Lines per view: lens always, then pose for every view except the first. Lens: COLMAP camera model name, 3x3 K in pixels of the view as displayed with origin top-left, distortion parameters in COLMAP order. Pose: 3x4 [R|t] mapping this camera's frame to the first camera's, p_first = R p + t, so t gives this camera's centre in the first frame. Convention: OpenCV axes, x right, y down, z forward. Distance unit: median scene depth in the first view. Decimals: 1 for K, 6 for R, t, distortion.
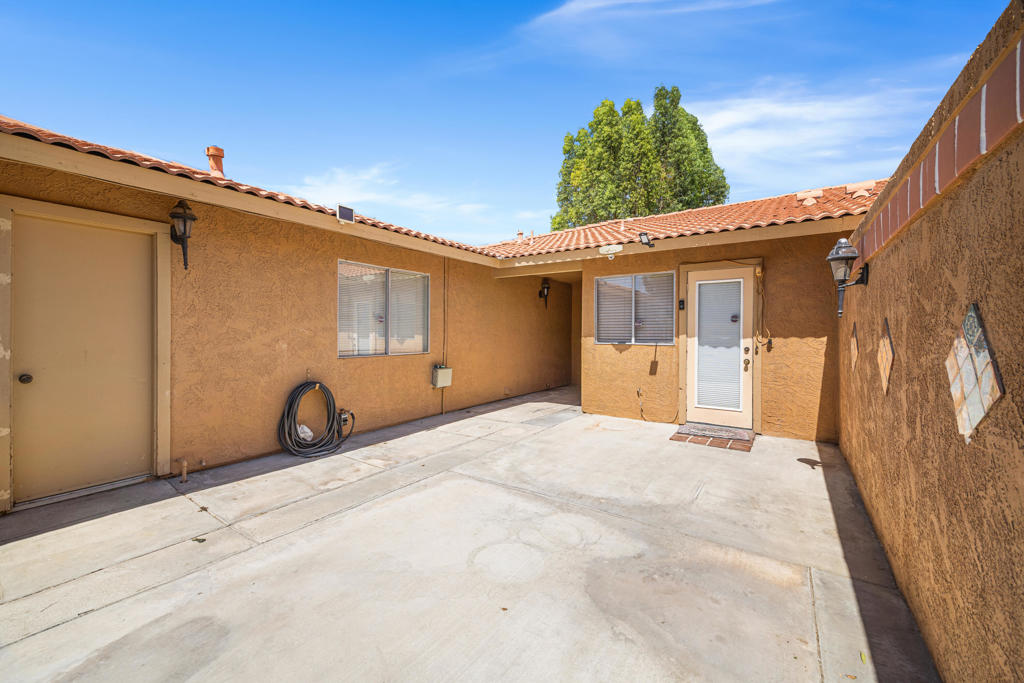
lens RADIAL K [[395.6, 0, 509.4], [0, 395.6, 330.5], [0, 0, 1]] dist [-0.000419, -0.000092]
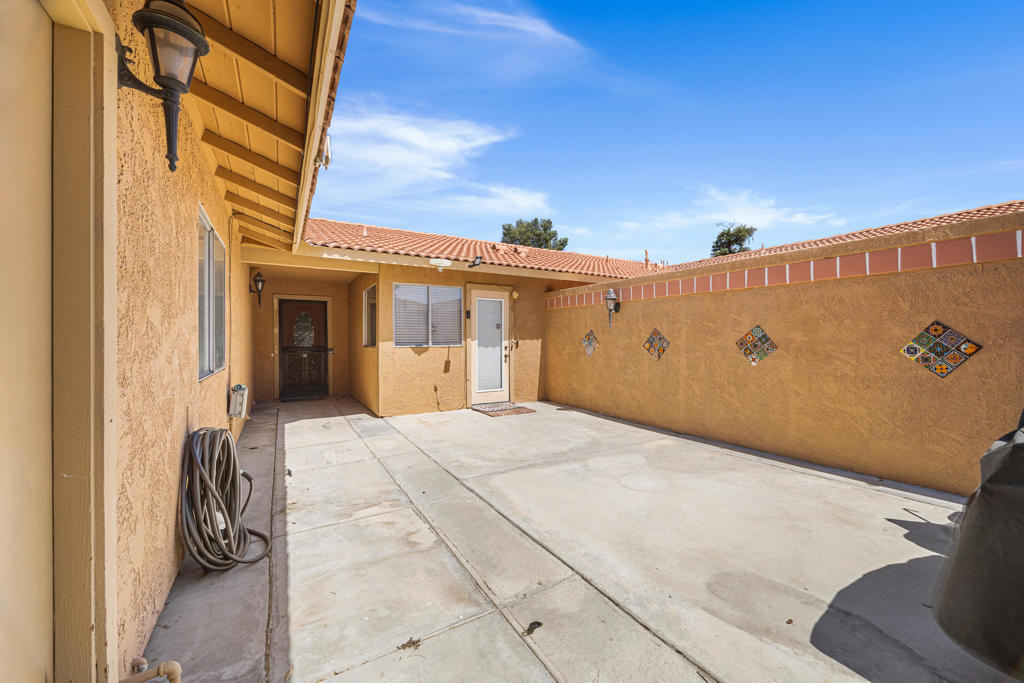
lens RADIAL K [[395.6, 0, 509.4], [0, 395.6, 330.5], [0, 0, 1]] dist [-0.000419, -0.000092]
pose [[0.412991, 0.015516, 0.910603, -0.918245], [0.002220, 0.999835, -0.018043, 0.013854], [-0.910733, 0.009473, 0.412888, 0.475386]]
